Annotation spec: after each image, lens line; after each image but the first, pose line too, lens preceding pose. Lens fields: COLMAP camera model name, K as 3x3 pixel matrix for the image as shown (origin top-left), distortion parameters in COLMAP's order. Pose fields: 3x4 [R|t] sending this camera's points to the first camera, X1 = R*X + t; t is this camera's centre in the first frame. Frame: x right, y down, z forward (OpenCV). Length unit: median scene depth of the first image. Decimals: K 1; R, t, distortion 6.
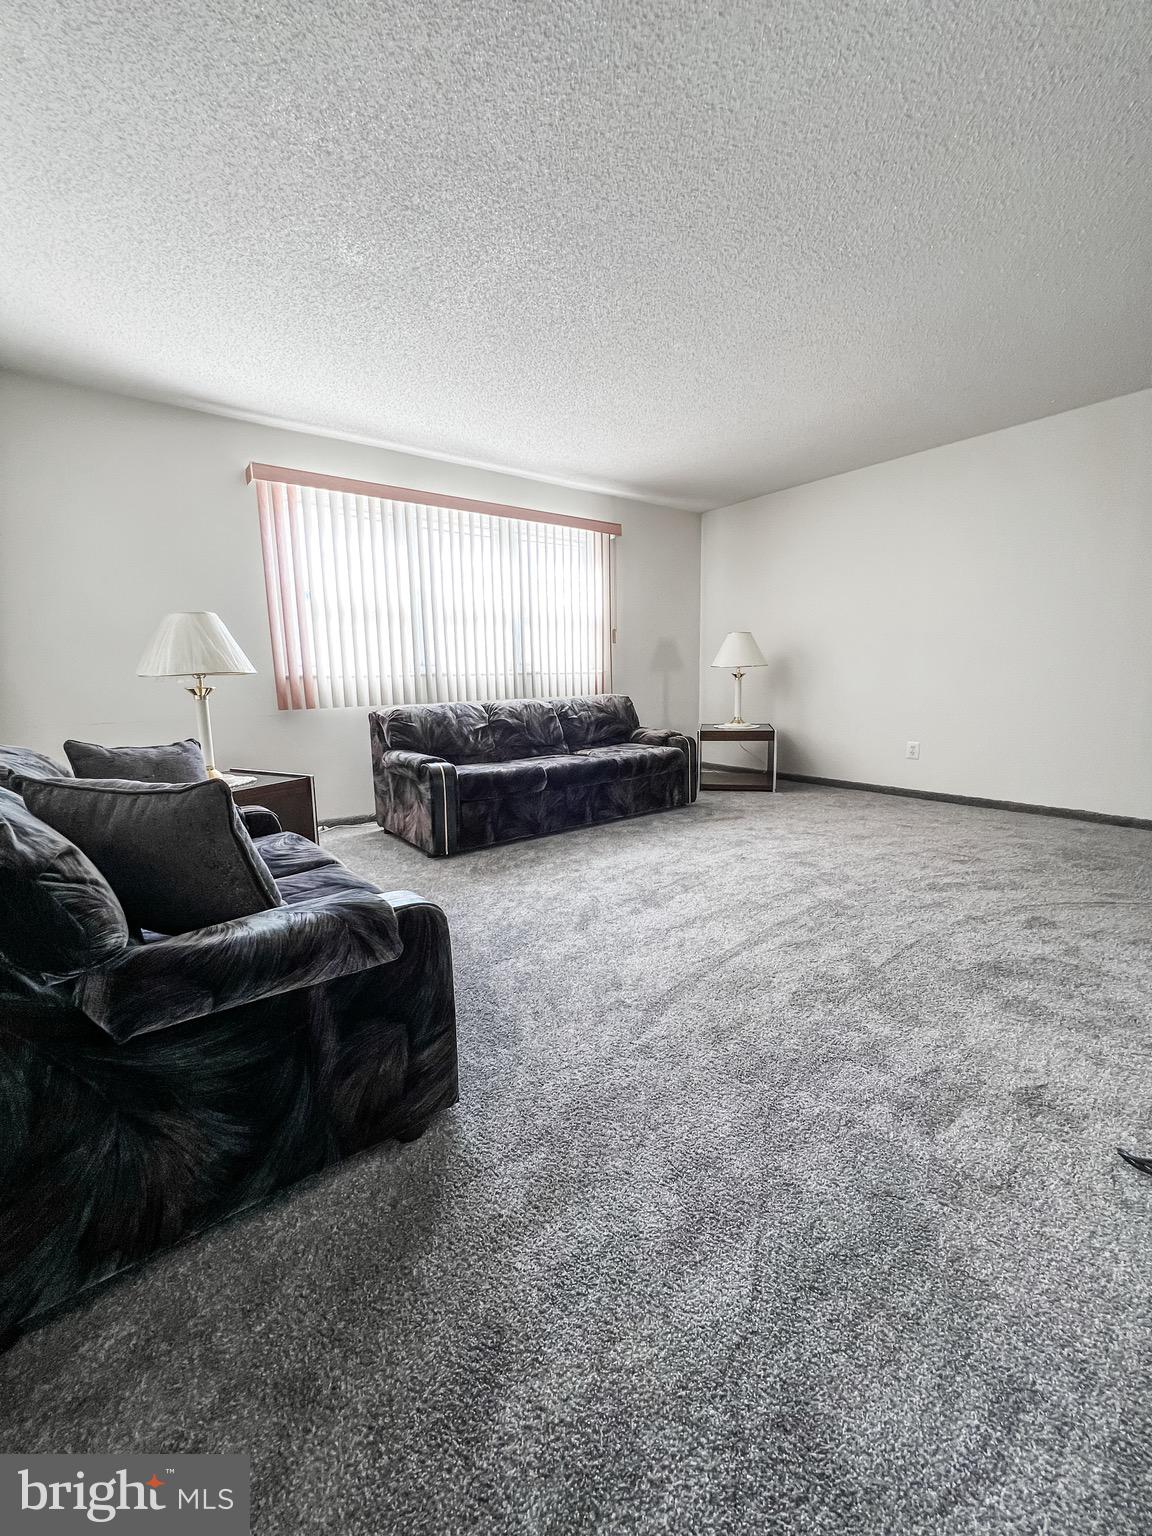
lens RADIAL K [[625.8, 0, 583.1], [0, 625.8, 766.0], [0, 0, 1]] dist [-0.000552, -0.000004]
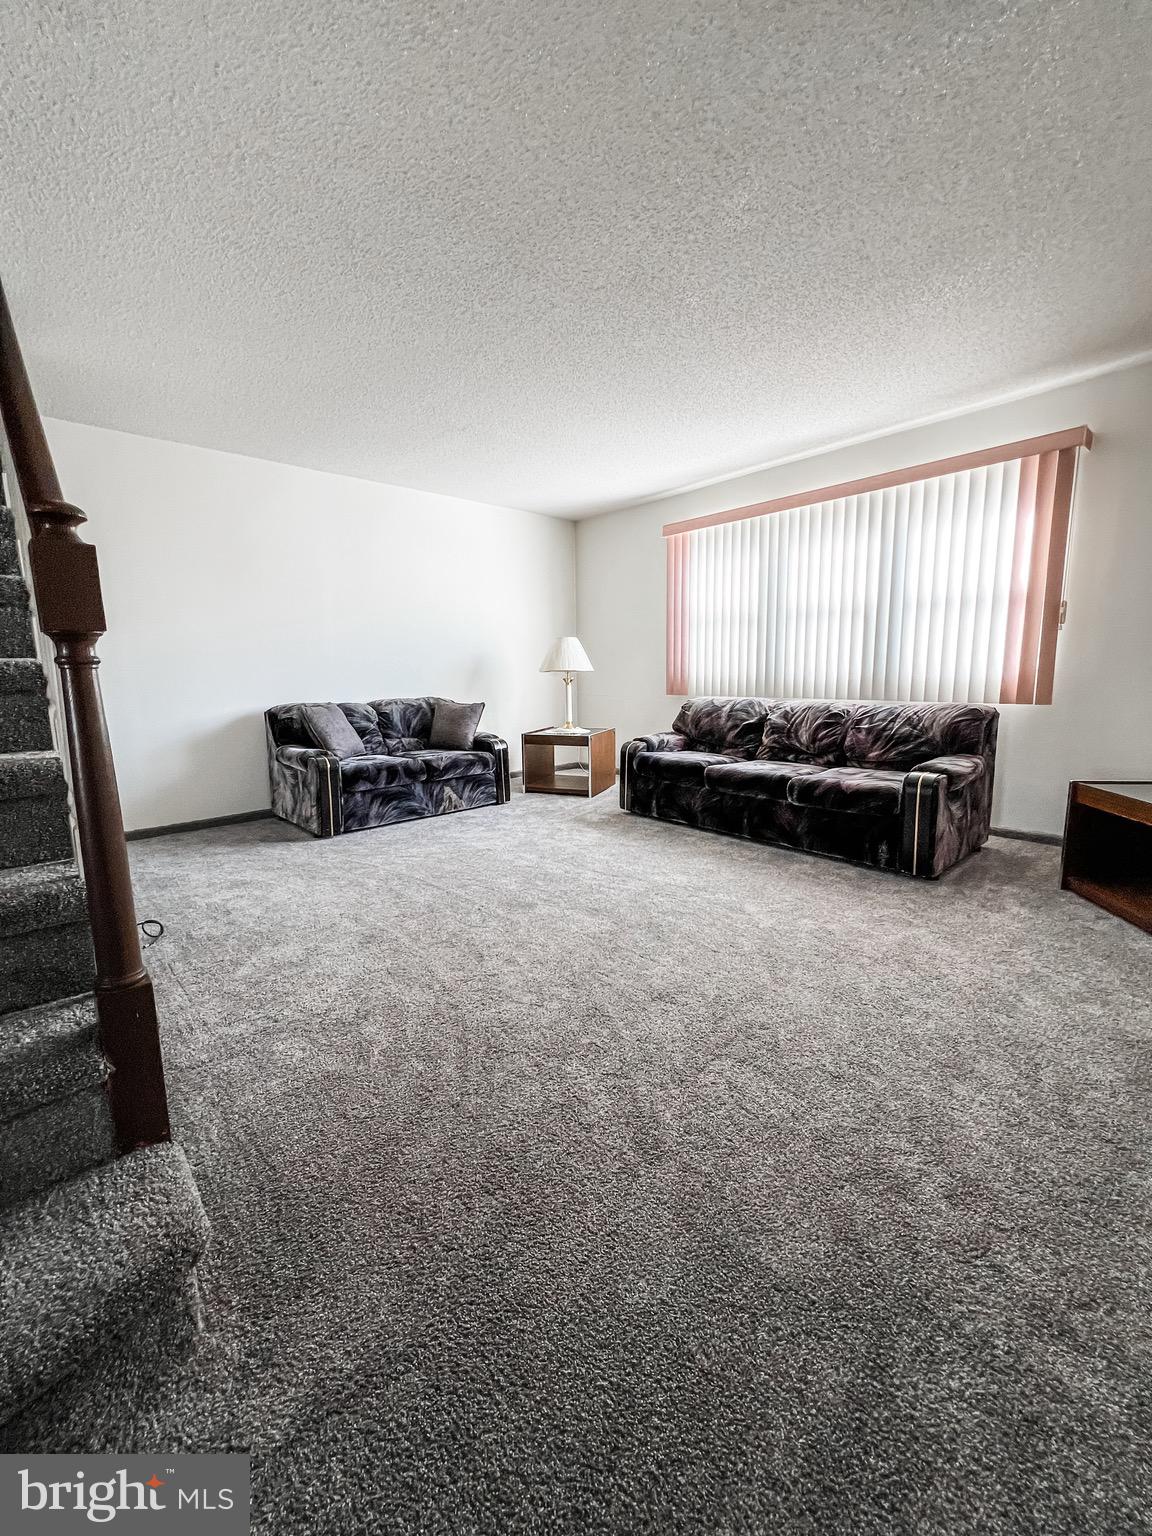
lens RADIAL K [[616.1, 0, 581.9], [0, 616.1, 765.0], [0, 0, 1]] dist [-0.000606, 0.000086]
pose [[0.069413, 0.163751, -0.984057, 0.840163], [-0.140230, 0.978243, 0.152892, -0.112007], [0.987683, 0.127381, 0.090865, 0.643767]]
